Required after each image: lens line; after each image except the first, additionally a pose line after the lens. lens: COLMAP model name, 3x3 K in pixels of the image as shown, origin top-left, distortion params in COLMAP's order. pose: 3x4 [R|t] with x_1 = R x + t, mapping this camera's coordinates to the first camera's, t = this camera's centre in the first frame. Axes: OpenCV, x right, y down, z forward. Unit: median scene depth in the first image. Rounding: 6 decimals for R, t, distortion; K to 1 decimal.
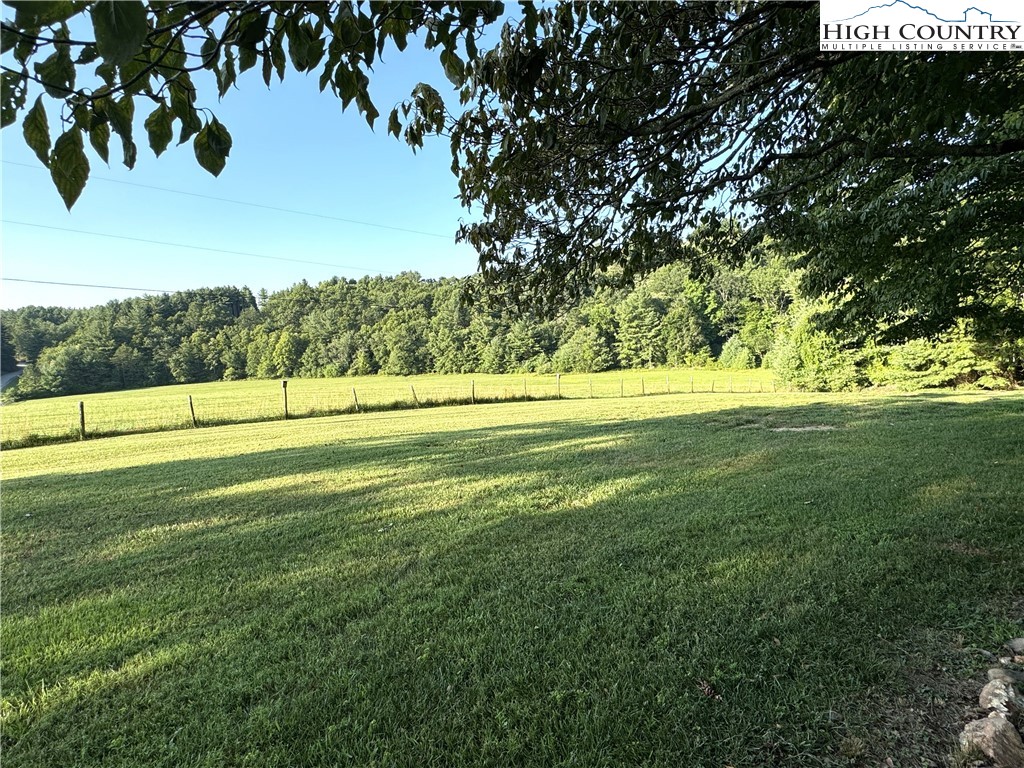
lens RADIAL K [[546.4, 0, 509.6], [0, 546.4, 381.8], [0, 0, 1]] dist [-0.001609, 0.000768]
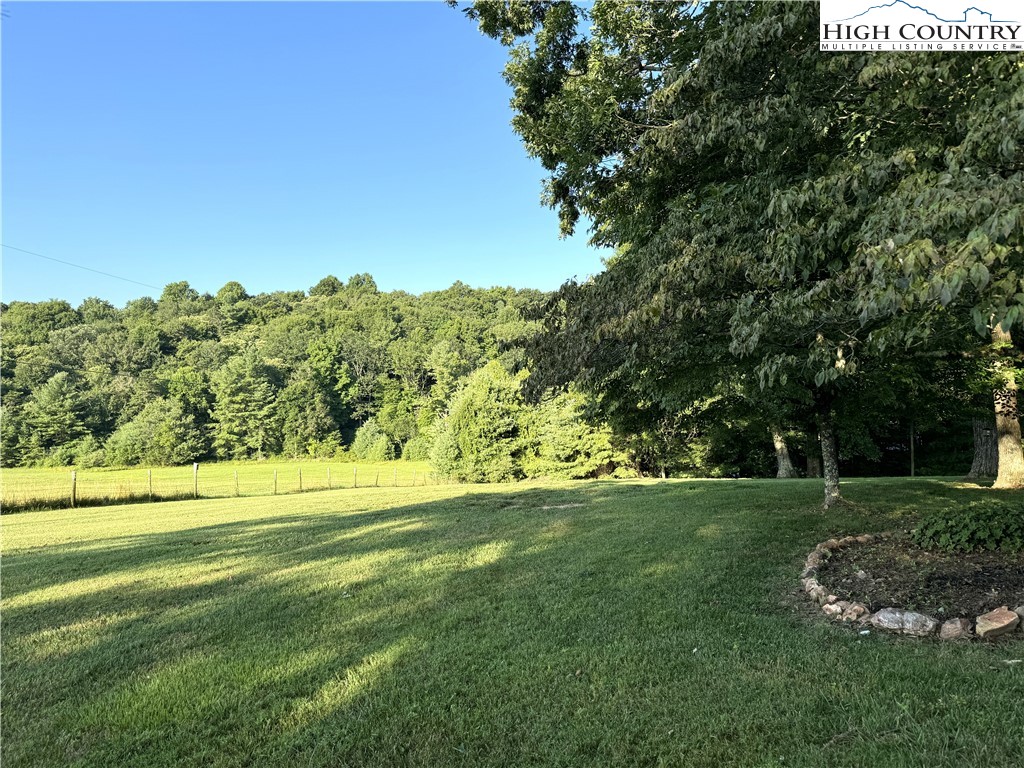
lens RADIAL K [[757.8, 0, 512.0], [0, 757.8, 384.0], [0, 0, 1]] dist [0.003430, -0.001756]
pose [[0.815965, 0.062390, 0.574725, -0.454804], [0.010919, 0.992319, -0.123224, 0.029036], [-0.577998, 0.106822, 0.809016, -0.215440]]
